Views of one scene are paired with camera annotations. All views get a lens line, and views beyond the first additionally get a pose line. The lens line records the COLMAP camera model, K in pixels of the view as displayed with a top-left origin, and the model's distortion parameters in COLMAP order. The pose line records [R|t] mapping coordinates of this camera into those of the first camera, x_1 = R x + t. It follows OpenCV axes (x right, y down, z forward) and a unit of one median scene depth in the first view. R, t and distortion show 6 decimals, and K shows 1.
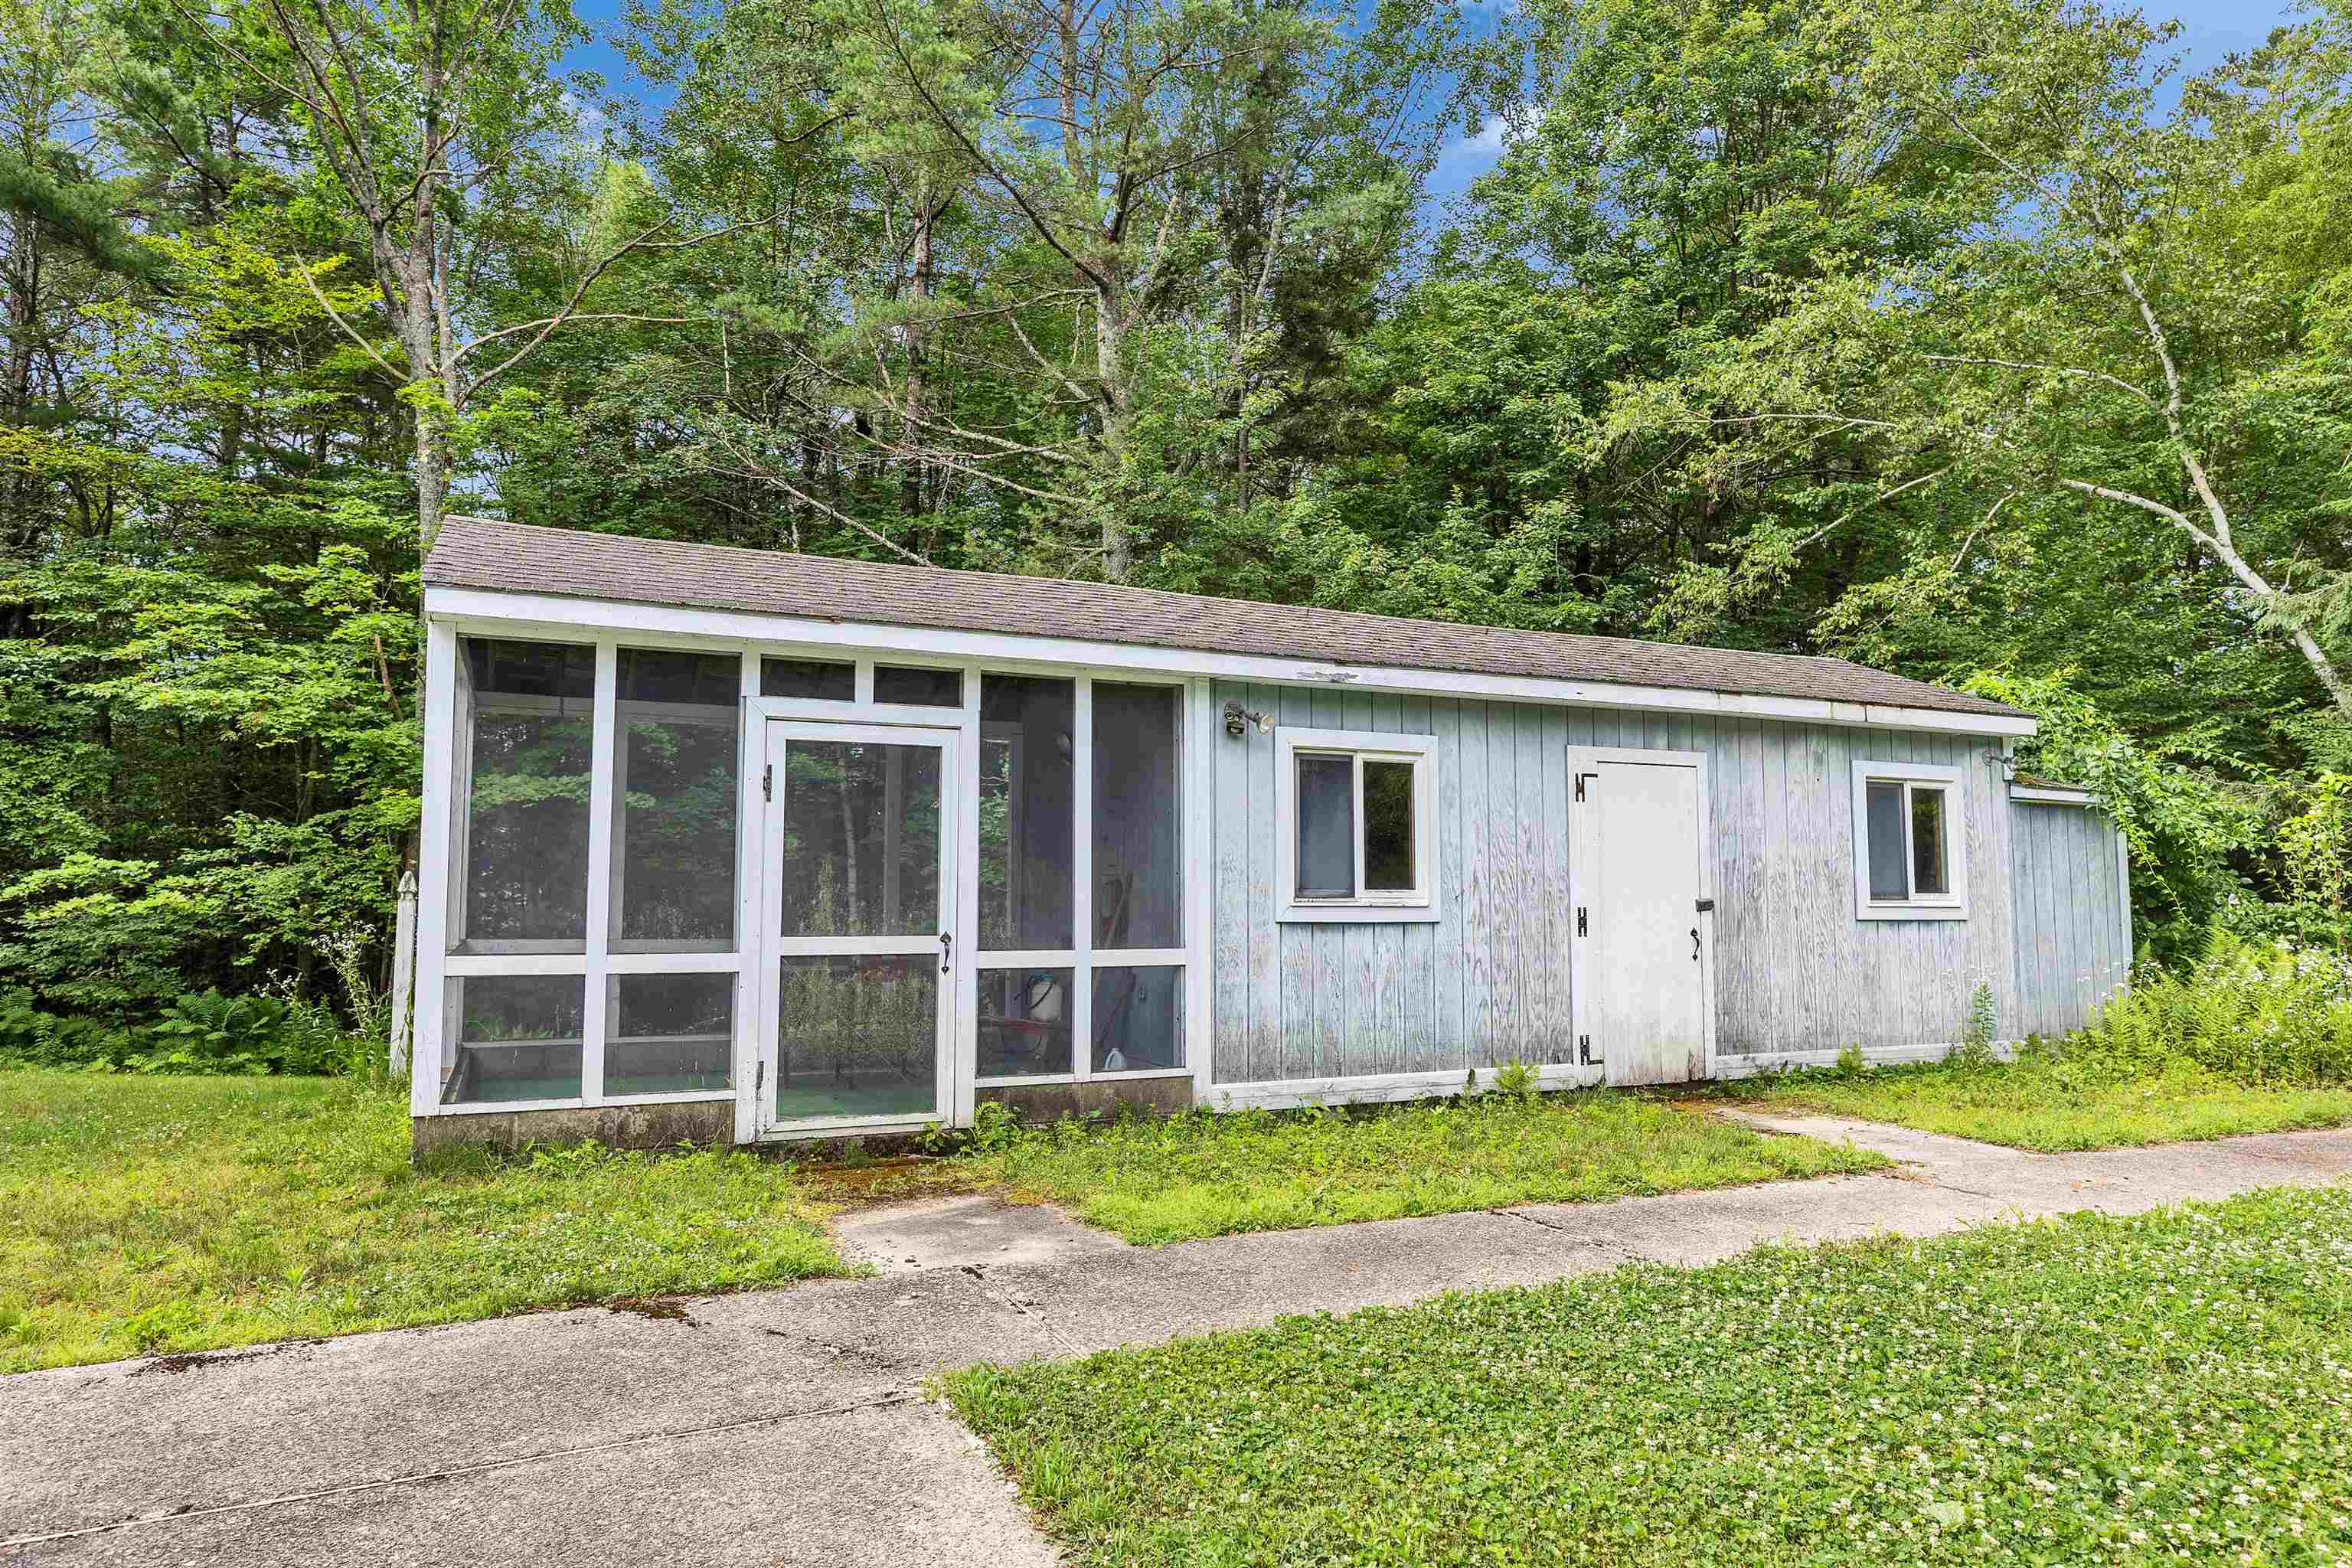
lens RADIAL K [[1452.8, 0, 1132.1], [0, 1452.8, 784.8], [0, 0, 1]] dist [0.001921, -0.000069]
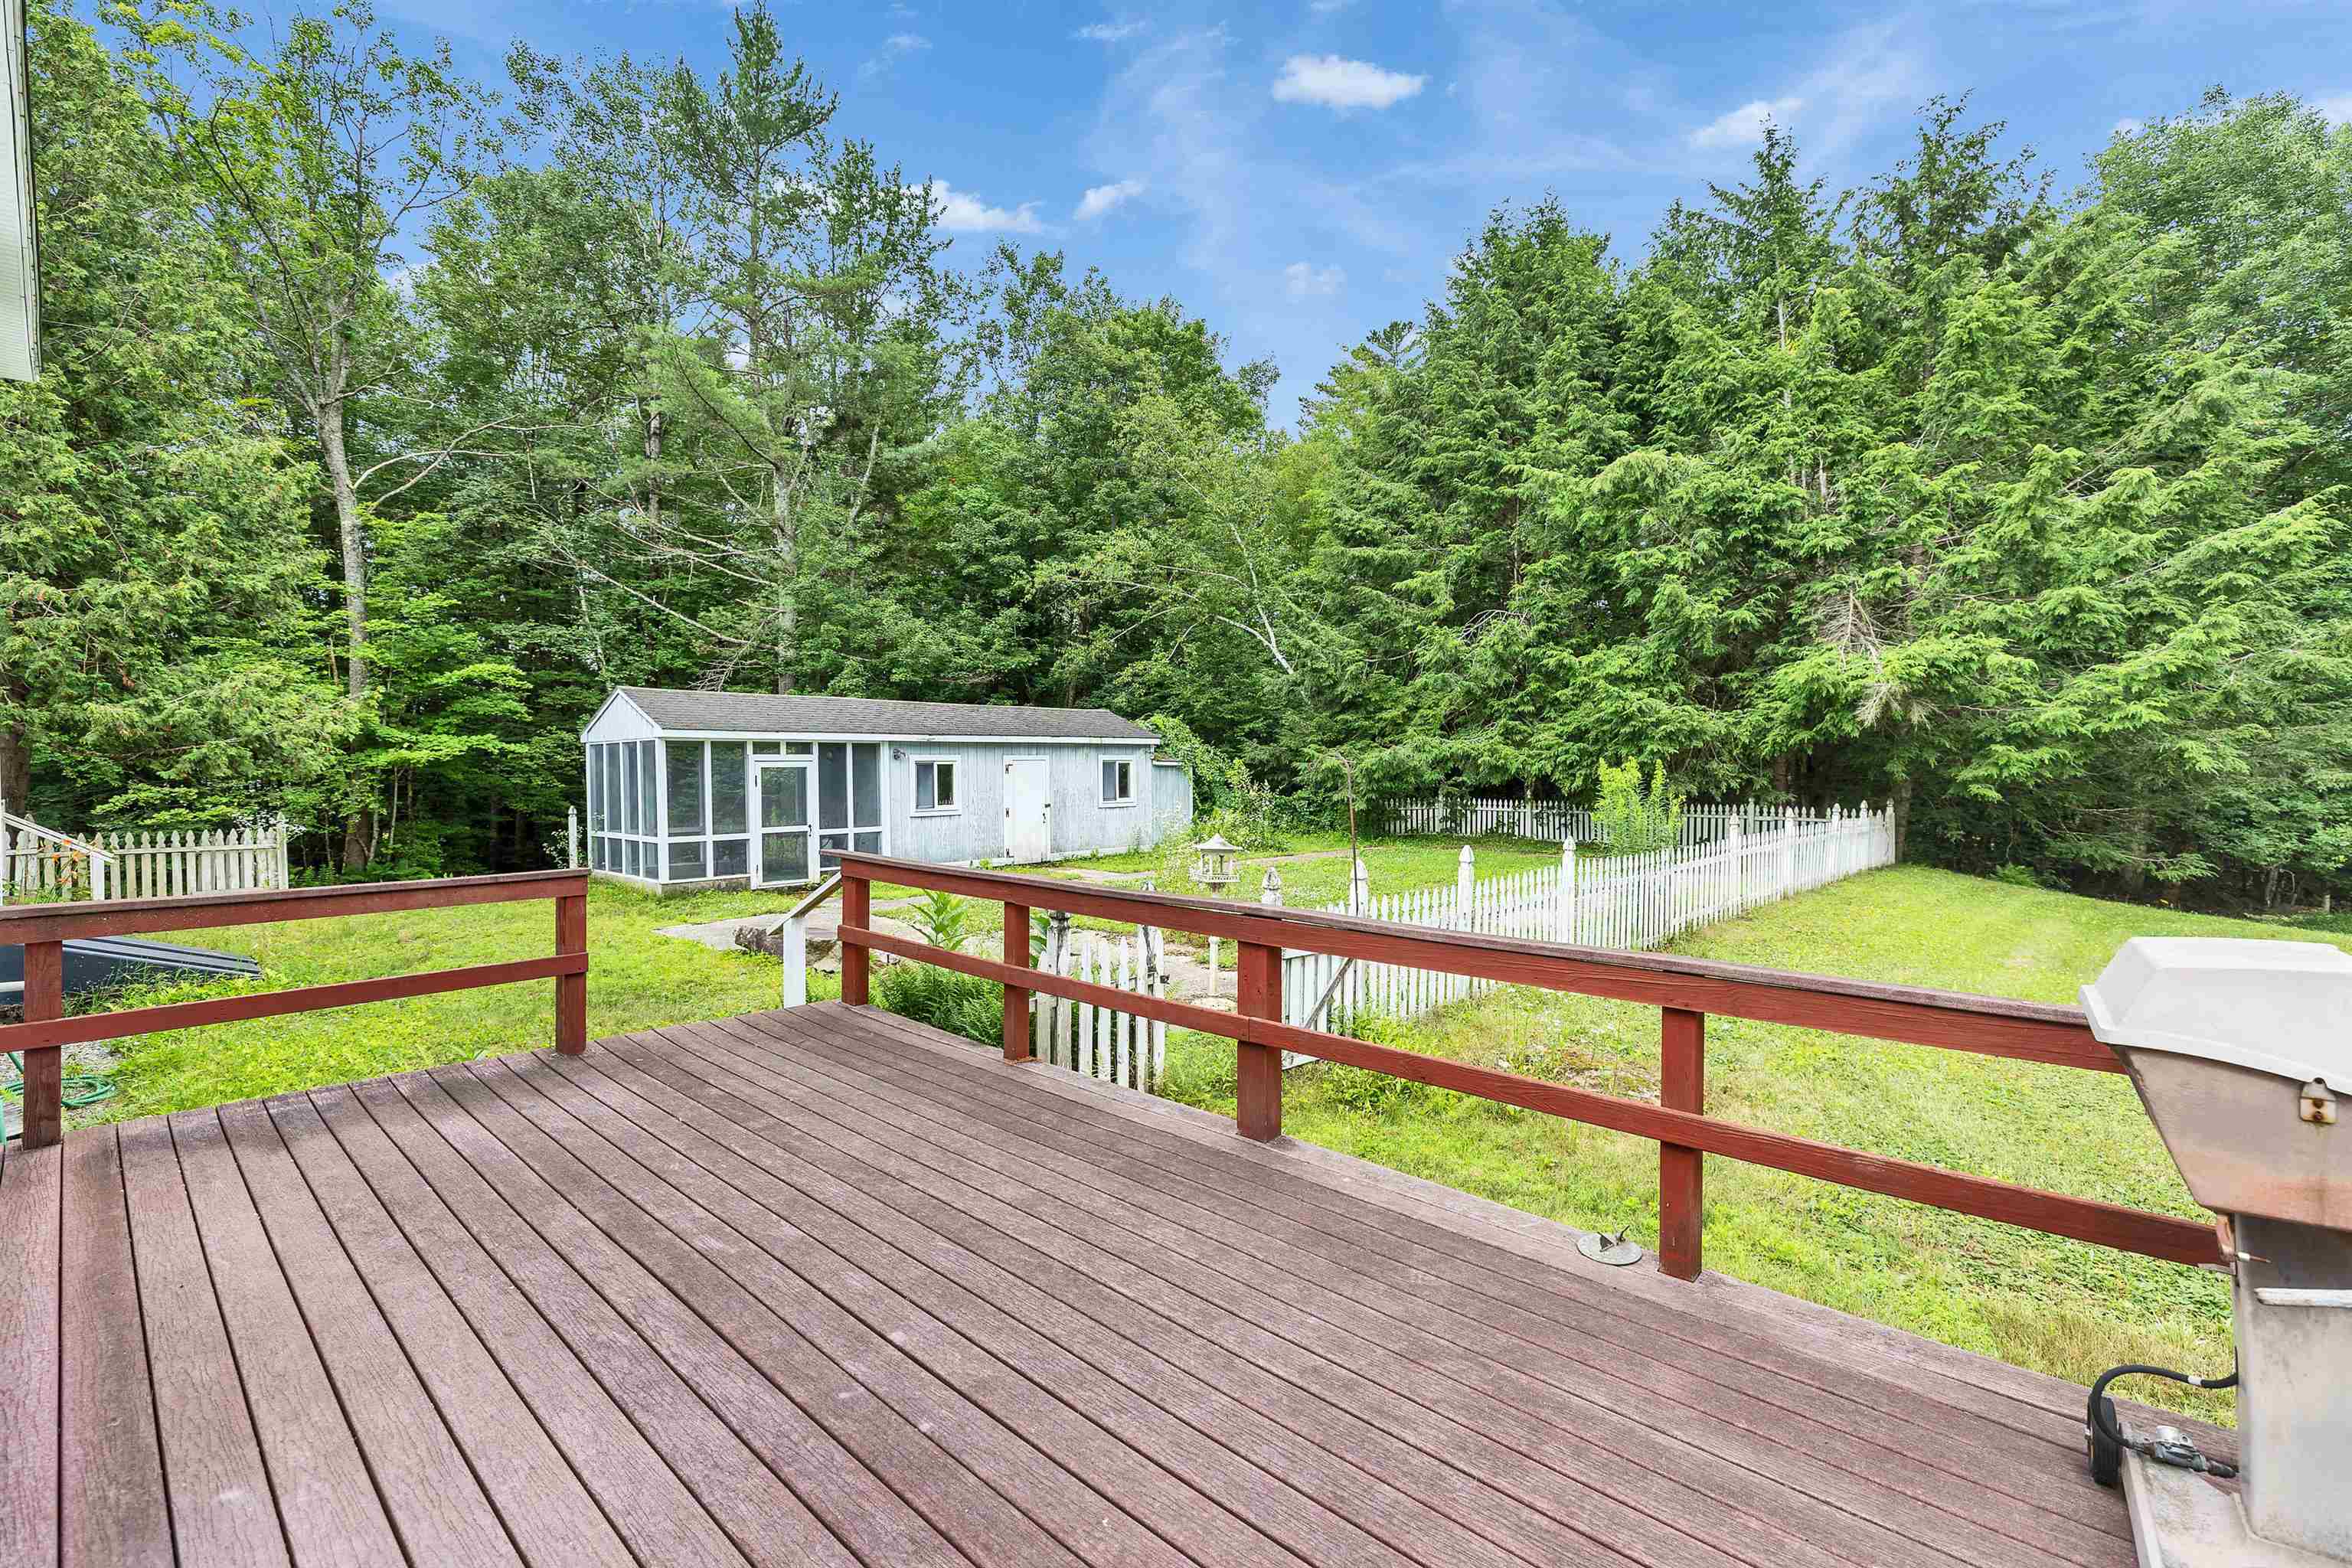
lens RADIAL K [[1065.5, 0, 1176.0], [0, 1065.5, 784.0], [0, 0, 1]] dist [-0.001616, 0.000022]
pose [[0.916125, -0.018886, 0.400449, -0.275184], [-0.018605, 0.995811, 0.089526, -0.180034], [-0.400462, -0.089467, 0.911935, -1.235839]]
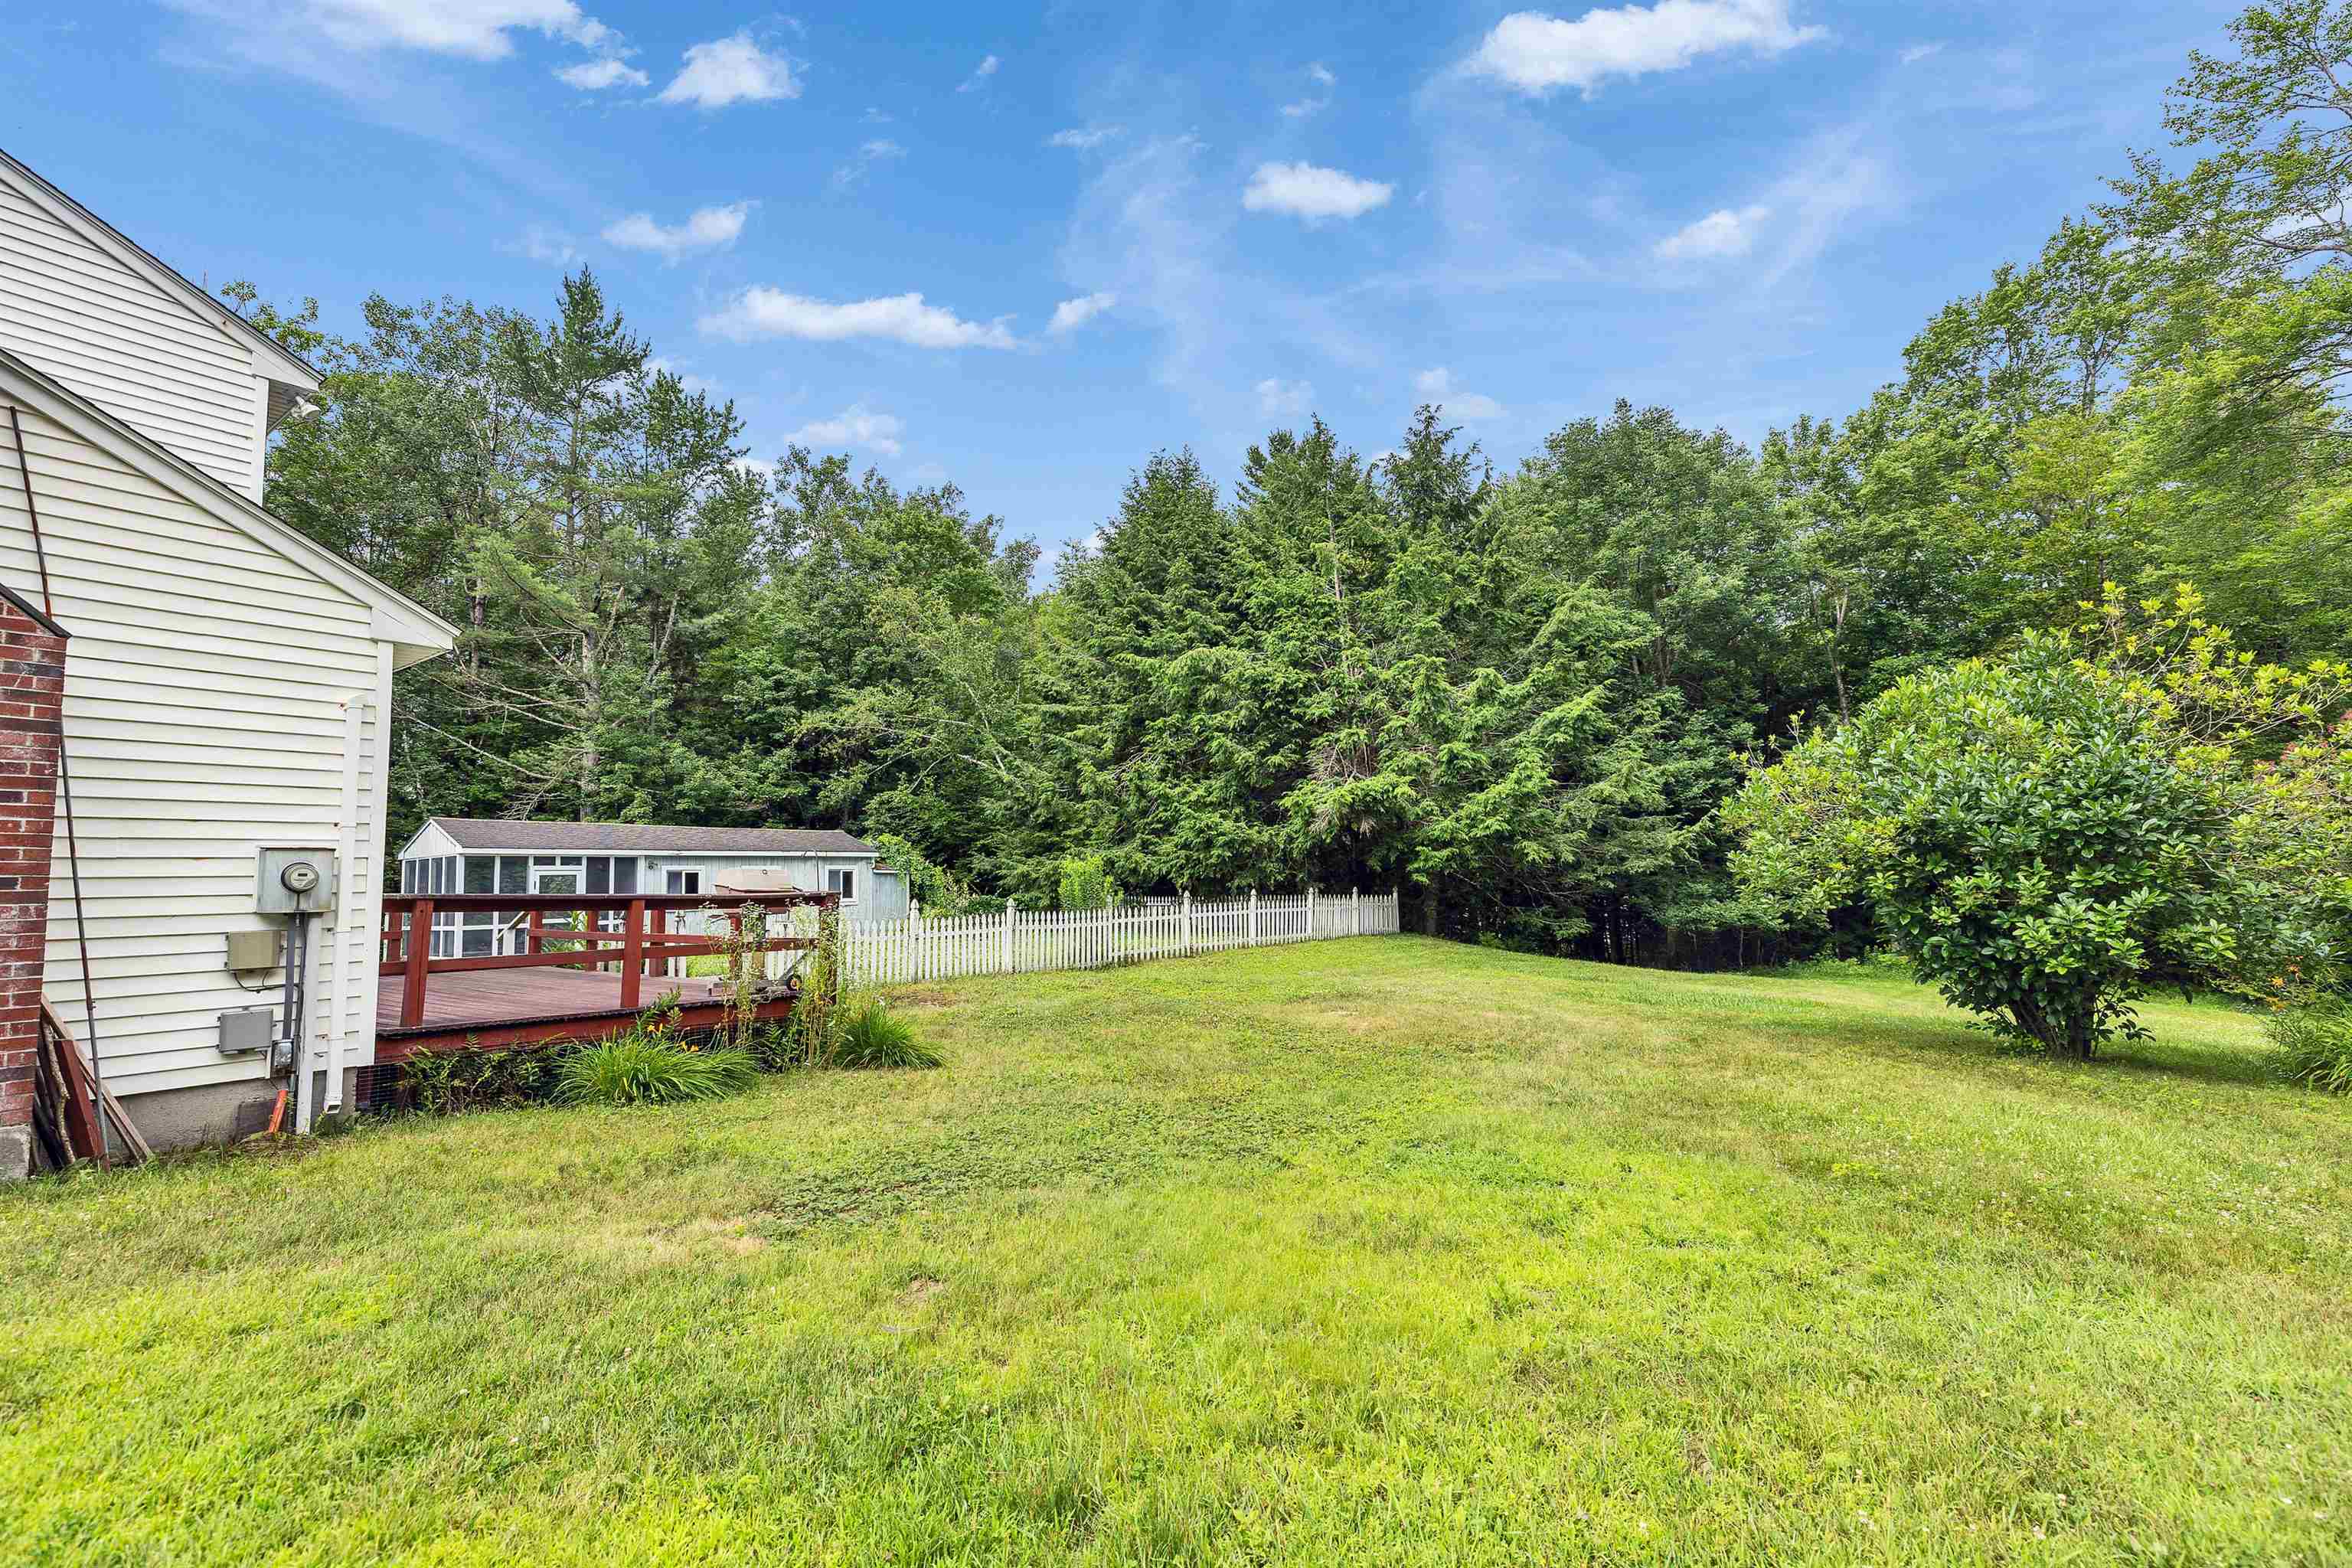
lens RADIAL K [[1065.5, 0, 1176.0], [0, 1065.5, 784.0], [0, 0, 1]] dist [-0.001616, 0.000022]
pose [[0.859369, 0.020590, 0.510940, -0.188599], [-0.009097, 0.999646, -0.024985, -0.198088], [-0.511274, 0.016823, 0.859253, -2.250196]]
